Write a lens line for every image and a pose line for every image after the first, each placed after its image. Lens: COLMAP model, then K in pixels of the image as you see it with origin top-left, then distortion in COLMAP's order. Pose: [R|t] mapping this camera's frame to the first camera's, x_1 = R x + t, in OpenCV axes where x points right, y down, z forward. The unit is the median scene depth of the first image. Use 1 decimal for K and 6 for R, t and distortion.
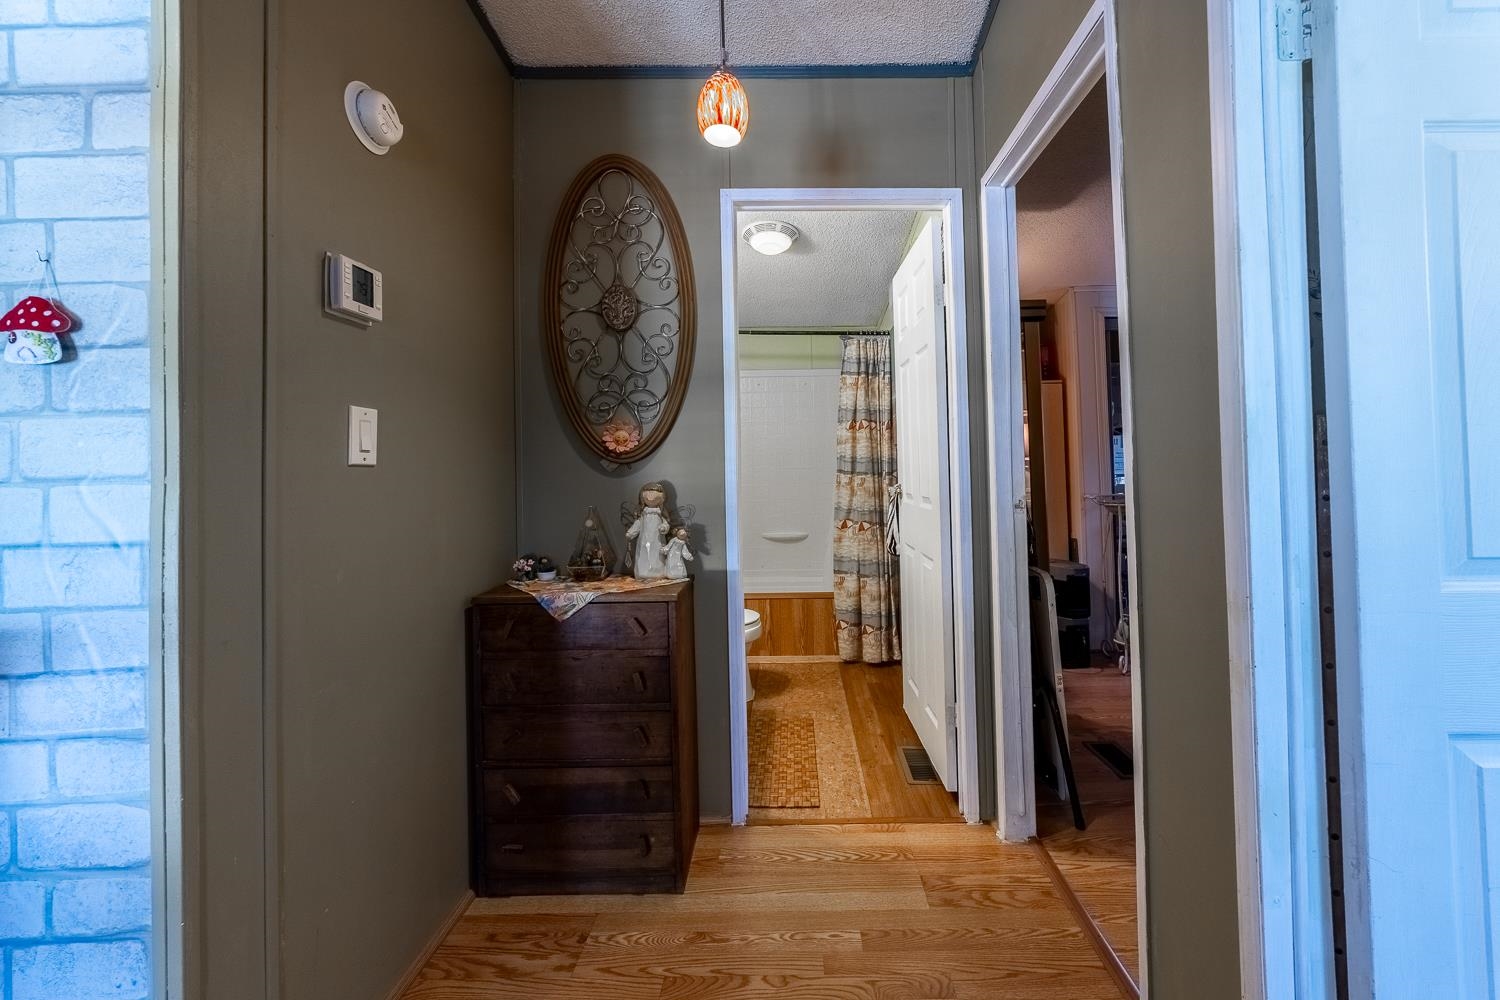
lens RADIAL K [[575.0, 0, 768.6], [0, 575.0, 450.0], [0, 0, 1]] dist [-0.013483, 0.005084]
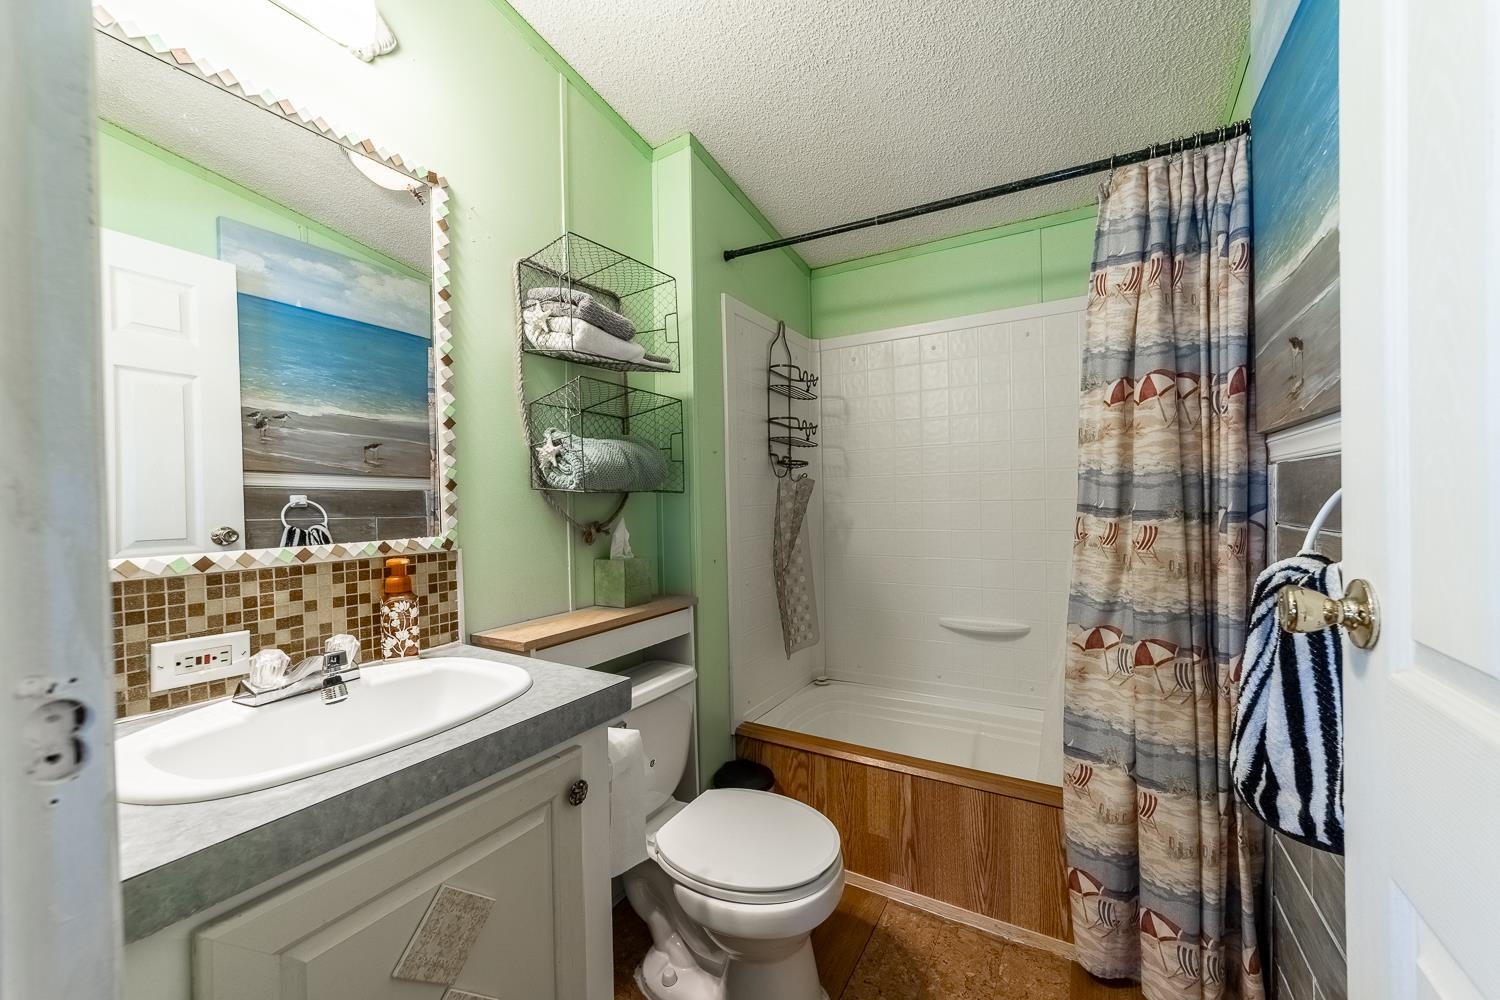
lens RADIAL K [[575.0, 0, 743.4], [0, 575.0, 503.6], [0, 0, 1]] dist [-0.013483, 0.005084]
pose [[0.876122, 0.009790, -0.481991, 0.108847], [0.008752, 0.999306, 0.036205, 0.017118], [0.482011, -0.035939, 0.875428, 0.533627]]
